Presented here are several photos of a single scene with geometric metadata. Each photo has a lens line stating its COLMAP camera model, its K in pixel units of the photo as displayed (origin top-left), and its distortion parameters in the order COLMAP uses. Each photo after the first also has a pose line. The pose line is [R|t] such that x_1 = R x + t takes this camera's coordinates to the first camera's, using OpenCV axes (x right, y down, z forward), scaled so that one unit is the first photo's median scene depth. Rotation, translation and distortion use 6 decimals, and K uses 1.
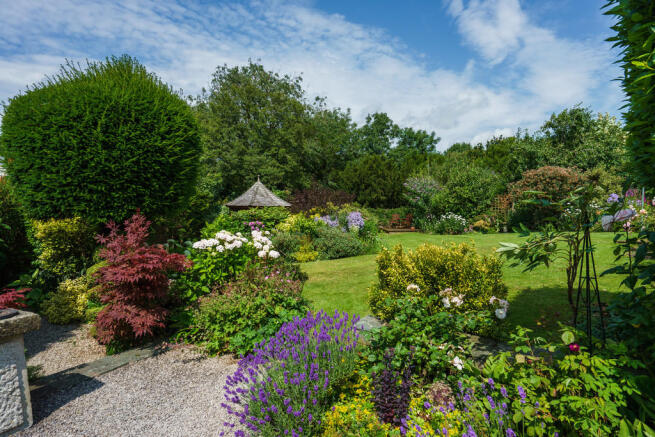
lens RADIAL K [[353.2, 0, 324.8], [0, 353.2, 217.0], [0, 0, 1]] dist [-0.008642, -0.000671]
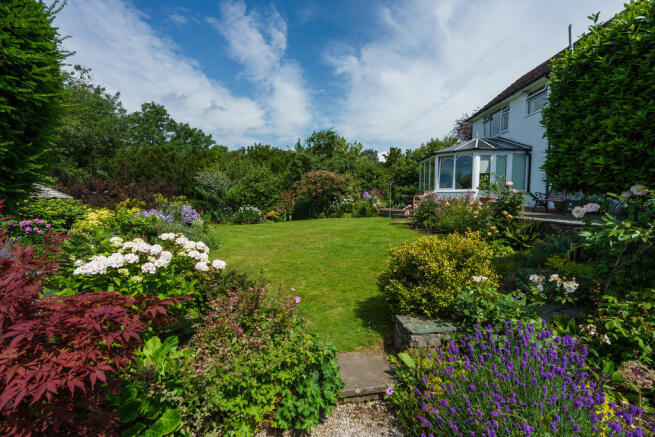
lens RADIAL K [[297.7, 0, 327.9], [0, 297.7, 219.3], [0, 0, 1]] dist [0.015196, 0.000403]
pose [[0.740397, -0.039291, 0.671020, -0.076656], [0.014476, 0.998991, 0.042523, -0.002458], [-0.672014, -0.021770, 0.740219, 0.075450]]
